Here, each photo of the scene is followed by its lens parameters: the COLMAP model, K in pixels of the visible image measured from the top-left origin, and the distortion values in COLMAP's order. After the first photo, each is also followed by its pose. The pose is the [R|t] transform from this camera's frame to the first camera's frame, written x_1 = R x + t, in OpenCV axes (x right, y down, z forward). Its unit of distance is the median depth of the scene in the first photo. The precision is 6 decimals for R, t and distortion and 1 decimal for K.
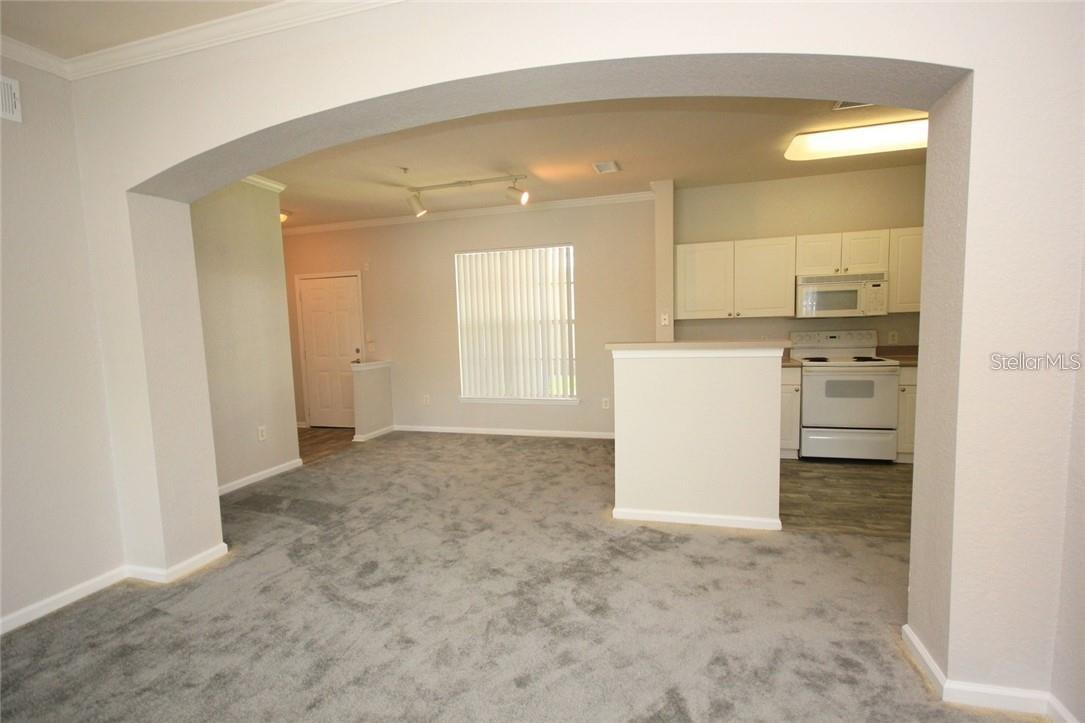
lens RADIAL K [[502.7, 0, 539.8], [0, 502.7, 370.8], [0, 0, 1]] dist [0.001424, -0.004971]
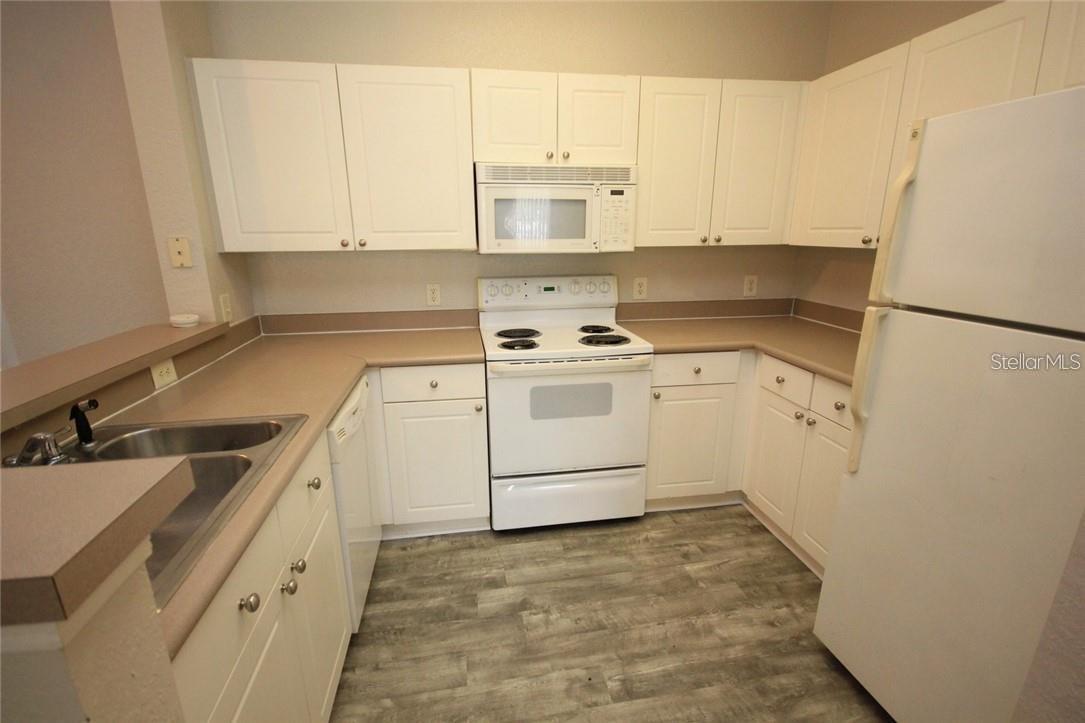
lens RADIAL K [[502.7, 0, 542.4], [0, 502.7, 370.3], [0, 0, 1]] dist [0.001424, -0.004971]
pose [[0.899015, -0.093680, 0.427781, 0.340870], [0.018074, 0.983956, 0.177495, -0.078184], [-0.437546, -0.151839, 0.886284, 0.515785]]
